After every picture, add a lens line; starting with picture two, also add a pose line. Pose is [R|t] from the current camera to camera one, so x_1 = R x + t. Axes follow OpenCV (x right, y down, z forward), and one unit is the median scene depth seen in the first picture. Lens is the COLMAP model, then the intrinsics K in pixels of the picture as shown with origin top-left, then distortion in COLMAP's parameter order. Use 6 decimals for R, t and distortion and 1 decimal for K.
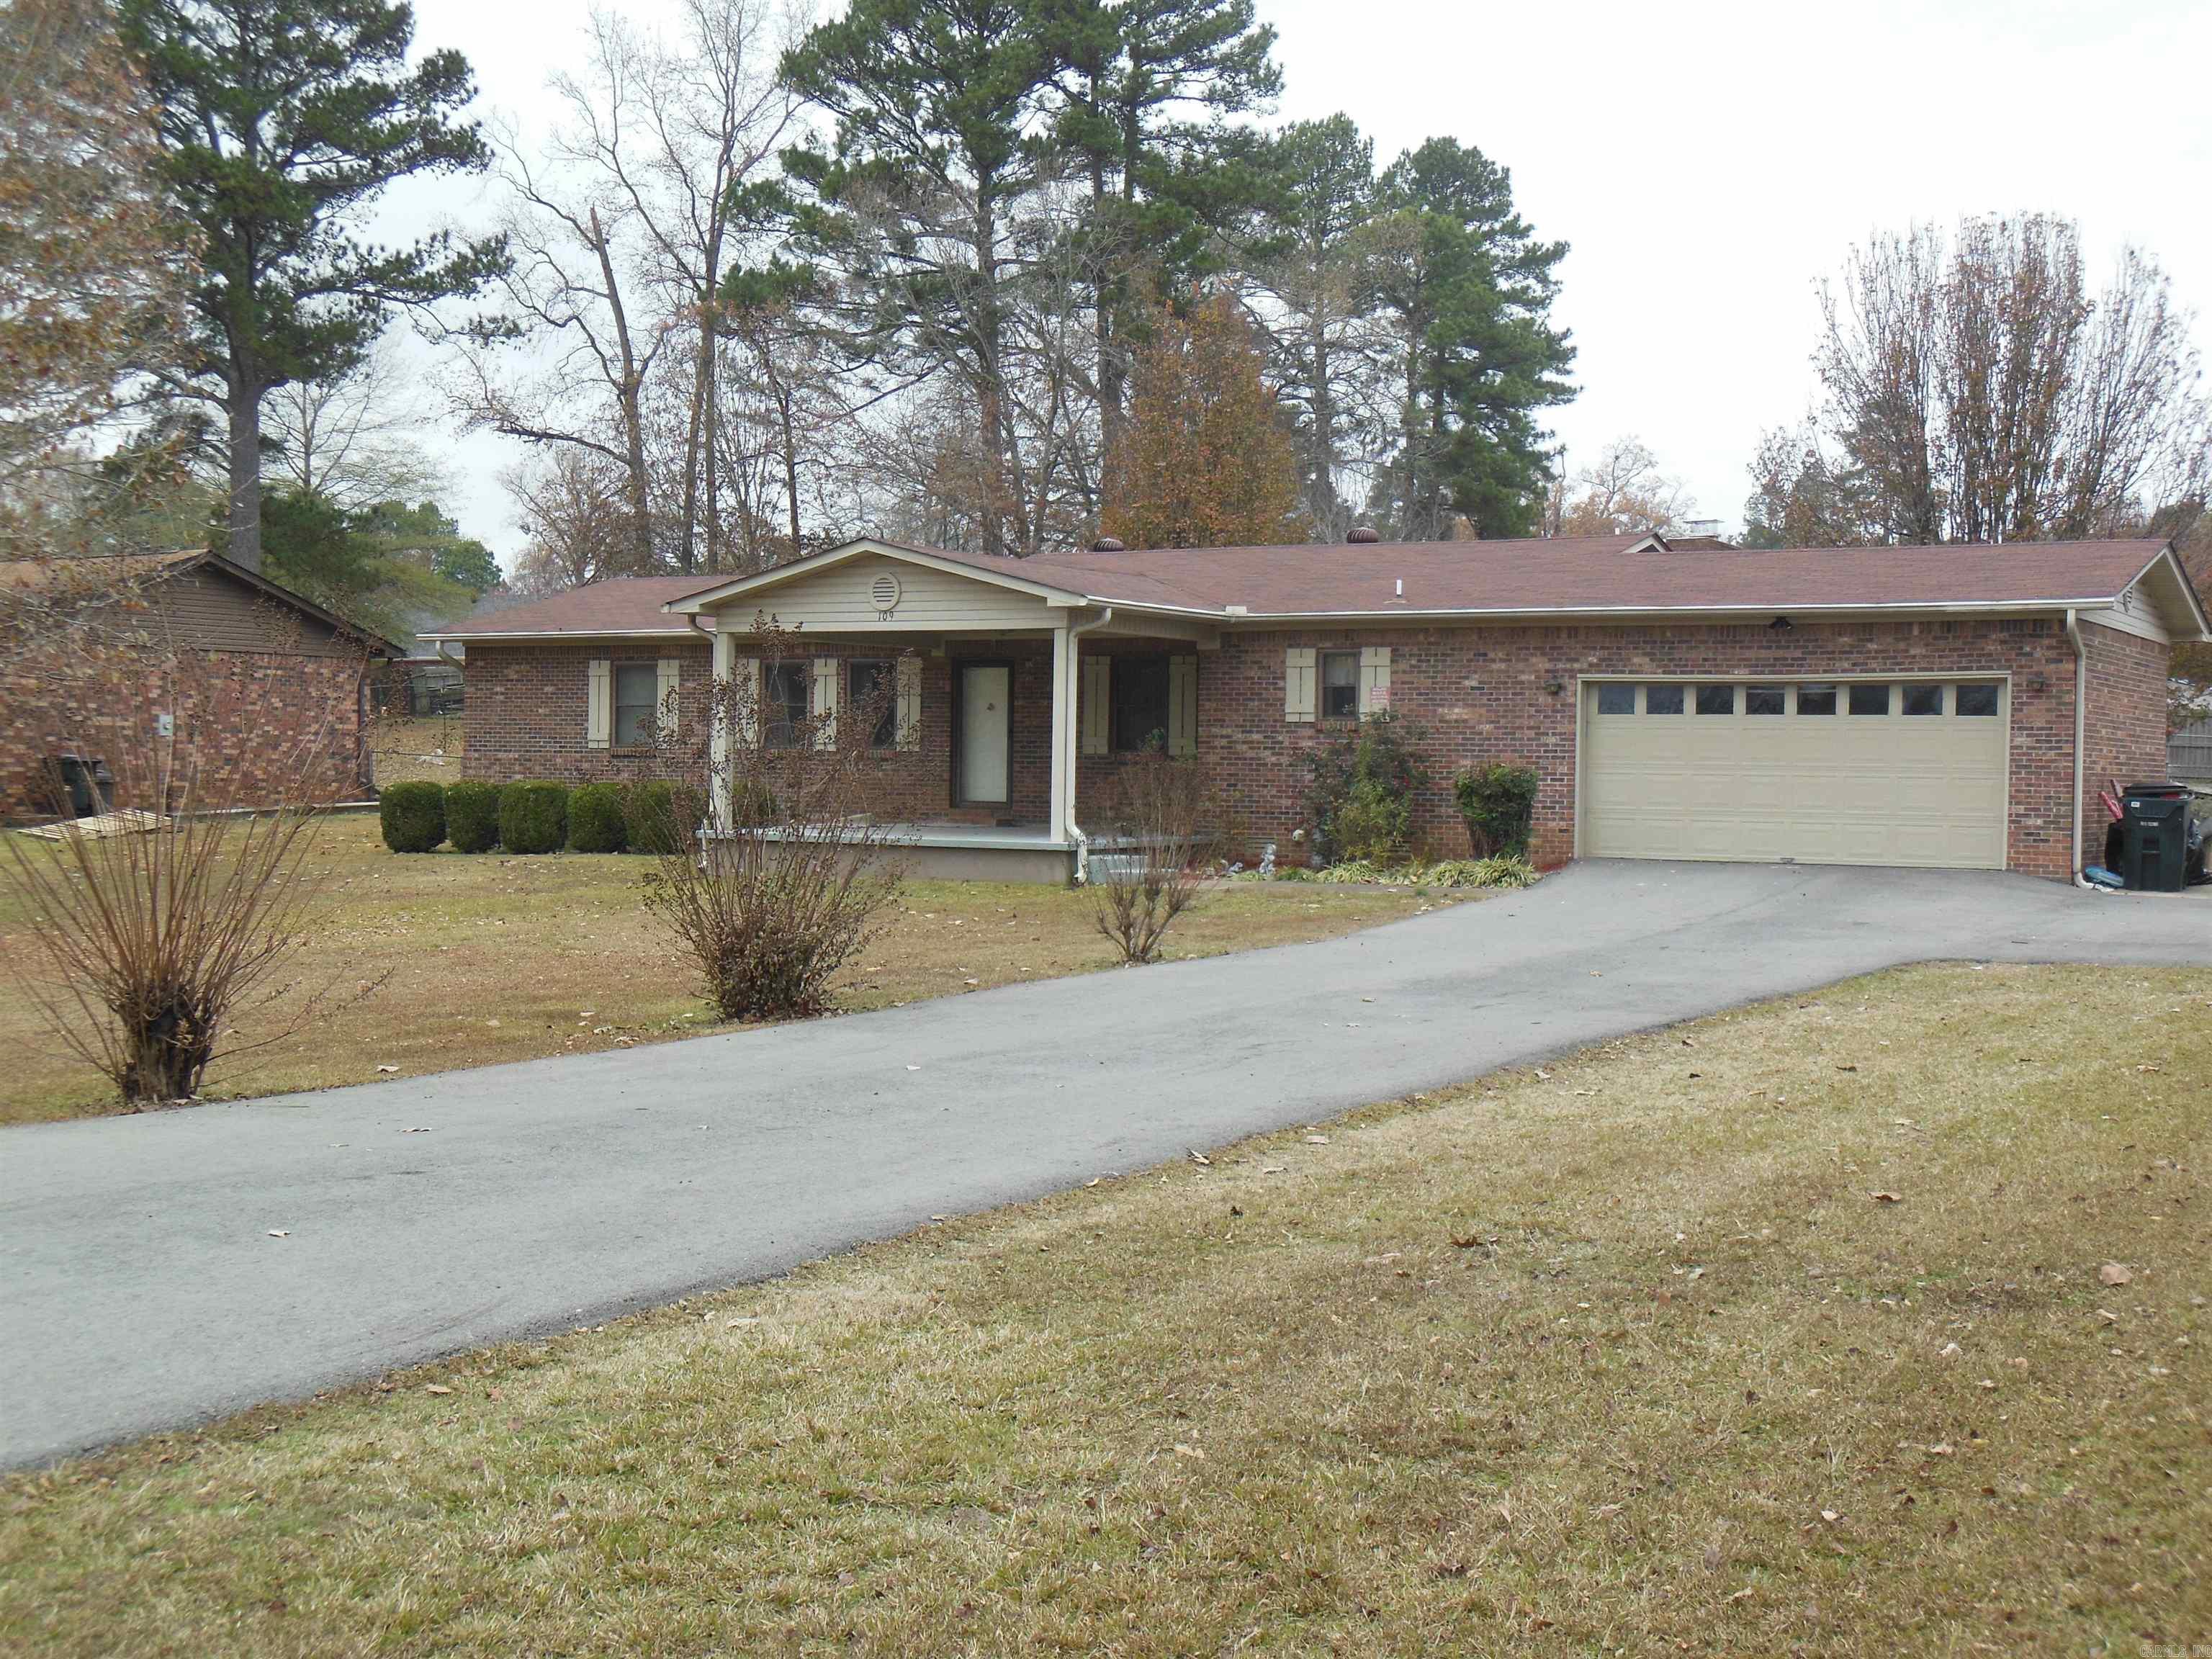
lens RADIAL K [[2809.6, 0, 1106.0], [0, 2809.6, 829.5], [0, 0, 1]] dist [-0.017950, -0.011448]
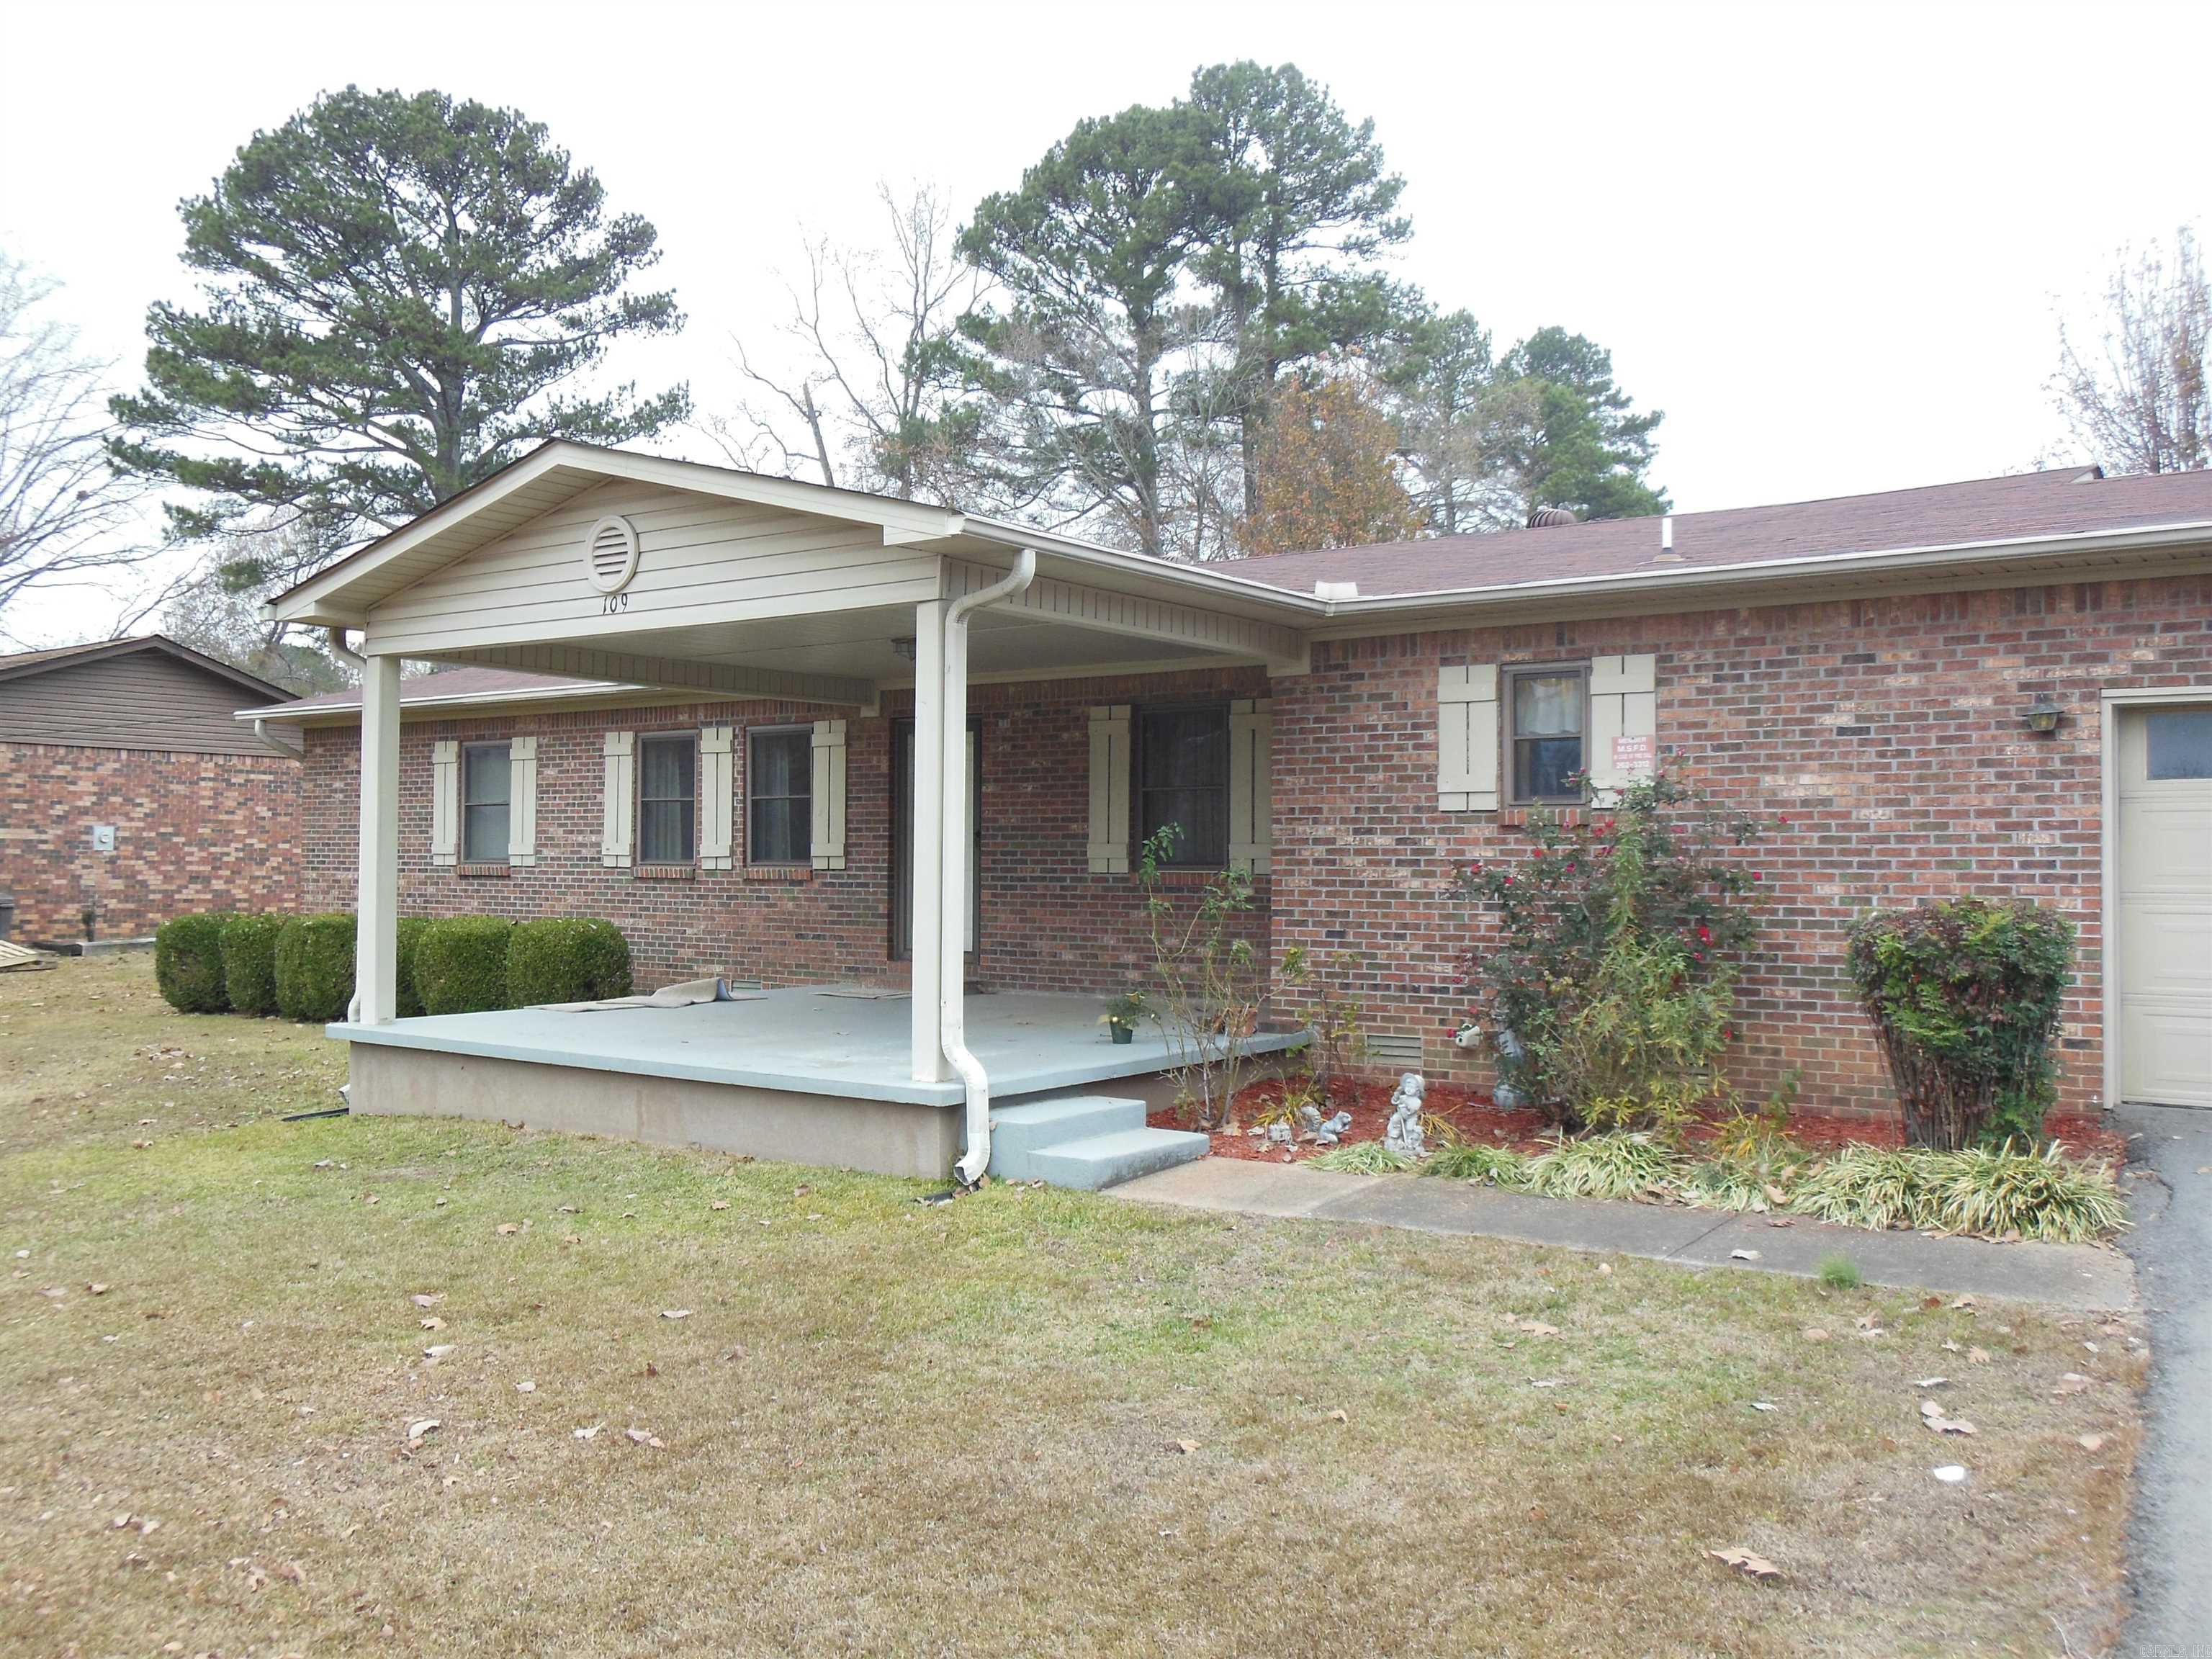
lens RADIAL K [[1834.2, 0, 1106.3], [0, 1834.2, 792.9], [0, 0, 1]] dist [-0.076309, 0.000460]
pose [[0.994101, -0.013192, -0.107656, 0.028311], [0.006767, 0.998186, -0.059832, -0.015677], [0.108250, 0.058750, 0.992386, 0.472784]]
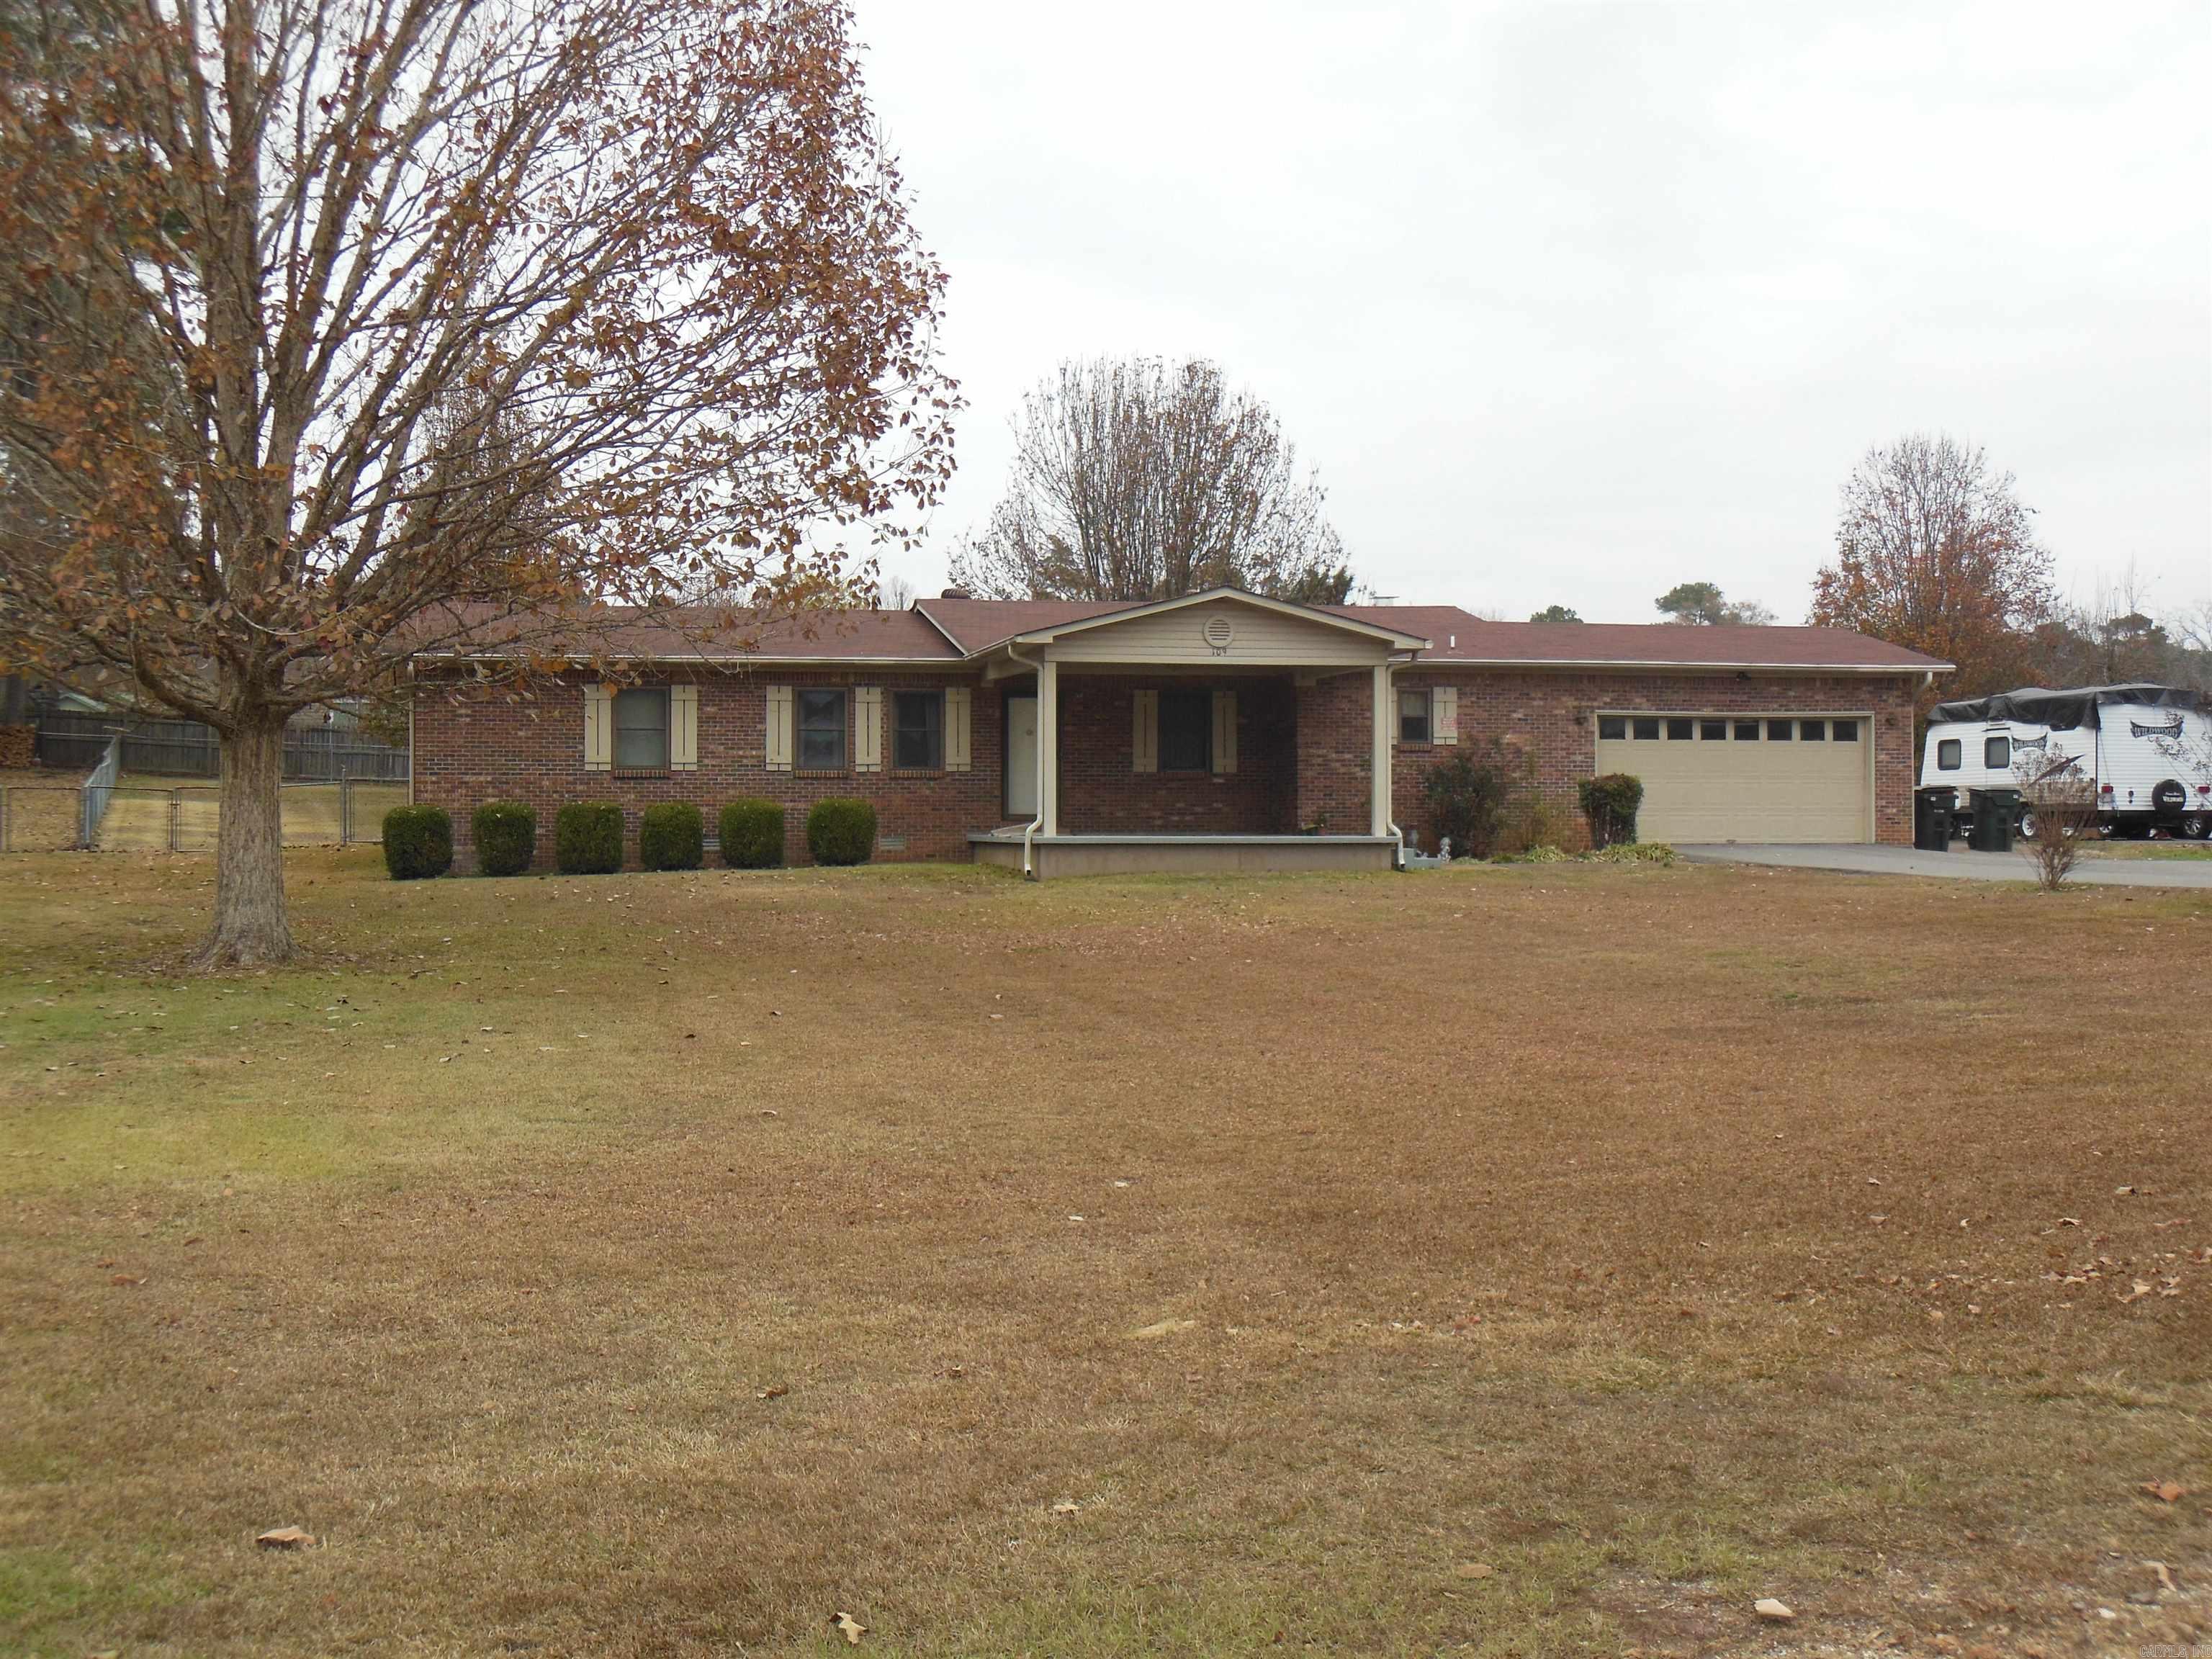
lens RADIAL K [[2733.3, 0, 1106.0], [0, 2733.3, 829.5], [0, 0, 1]] dist [-0.027561, -0.021396]
pose [[0.748995, -0.014090, 0.662425, -0.601729], [0.027082, 0.999589, -0.009360, 0.006085], [-0.662021, 0.024950, 0.749070, 0.108315]]
